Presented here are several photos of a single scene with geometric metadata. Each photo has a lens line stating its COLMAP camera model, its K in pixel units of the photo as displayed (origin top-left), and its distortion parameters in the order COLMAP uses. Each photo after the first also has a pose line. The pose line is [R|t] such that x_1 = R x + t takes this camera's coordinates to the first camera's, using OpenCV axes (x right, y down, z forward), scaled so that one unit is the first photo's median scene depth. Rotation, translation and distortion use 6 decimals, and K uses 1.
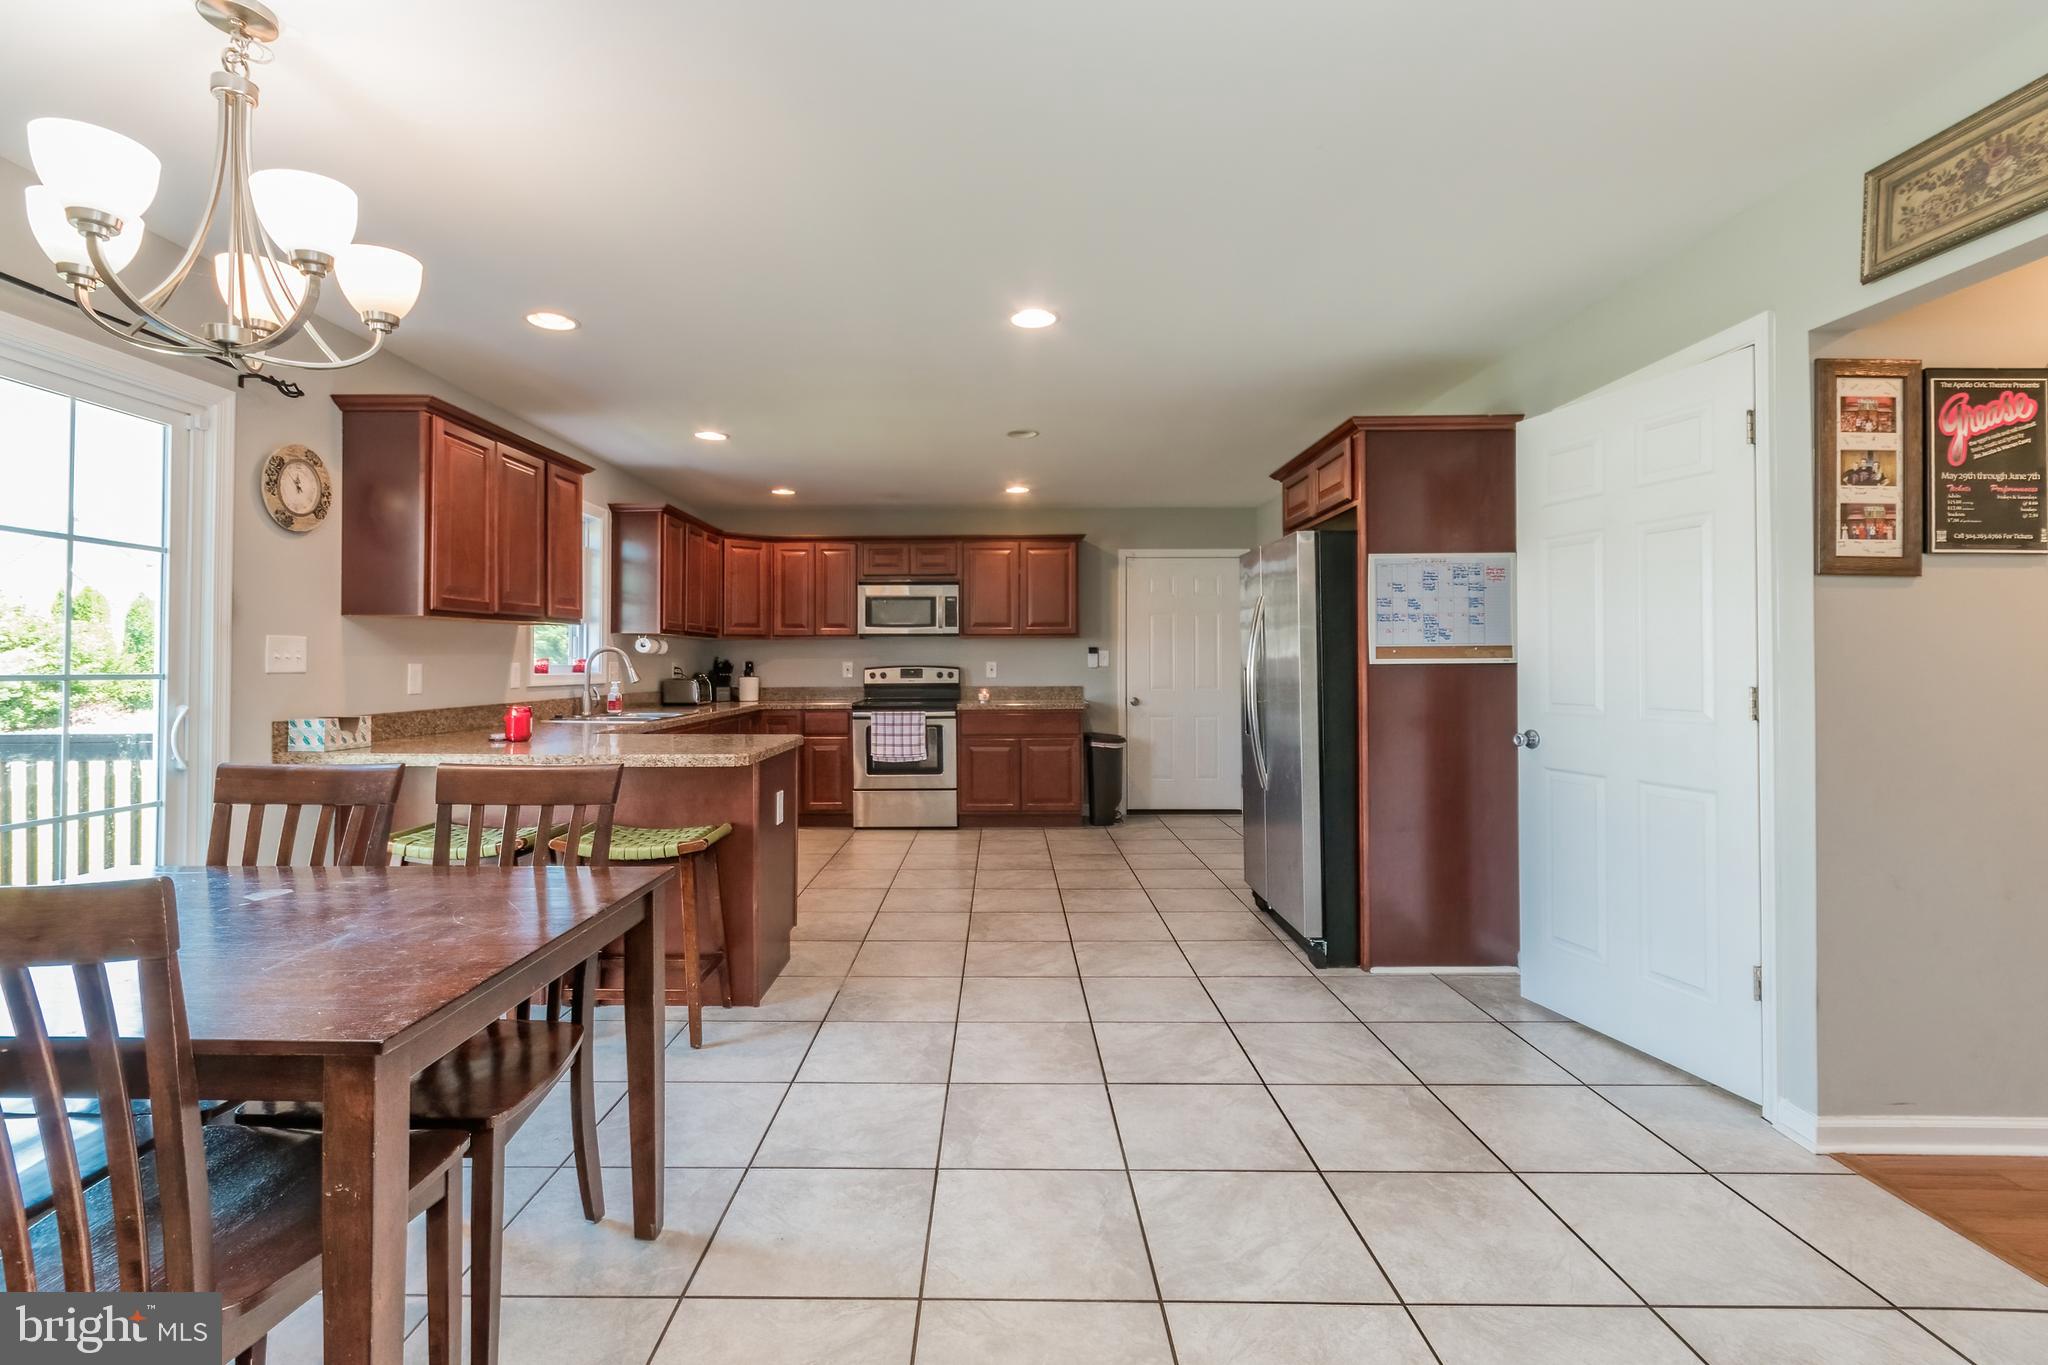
lens RADIAL K [[905.6, 0, 989.2], [0, 905.6, 659.3], [0, 0, 1]] dist [0.006727, -0.000633]
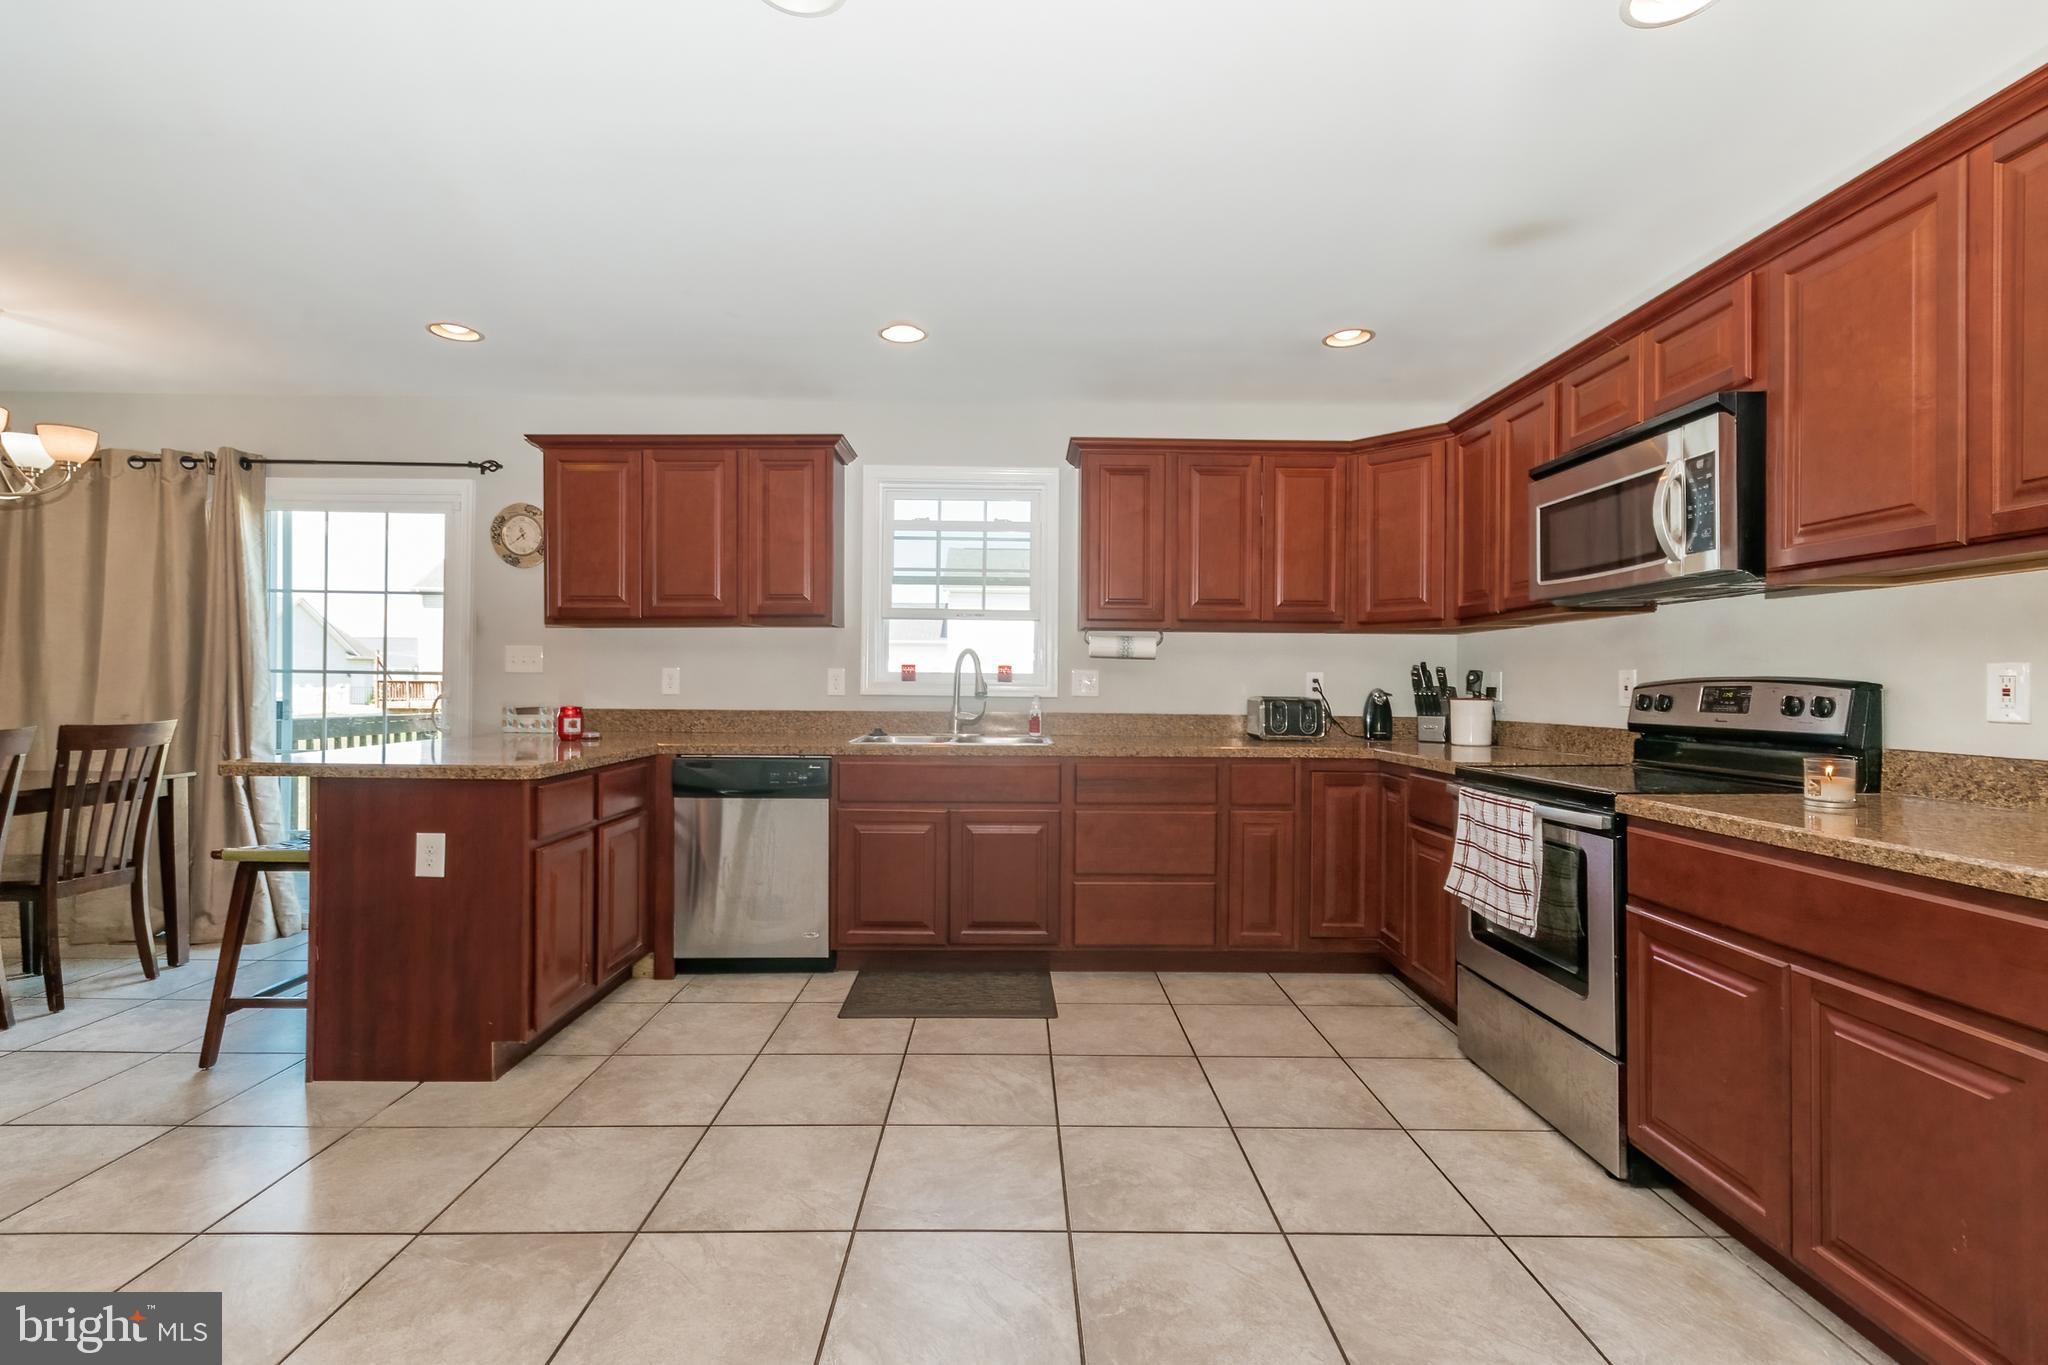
lens RADIAL K [[905.6, 0, 1042.0], [0, 905.6, 689.2], [0, 0, 1]] dist [0.006727, -0.000633]
pose [[0.029624, 0.009069, -0.999520, 0.518892], [-0.005304, 0.999946, 0.008916, 0.019874], [0.999547, 0.005037, 0.029671, 1.473184]]
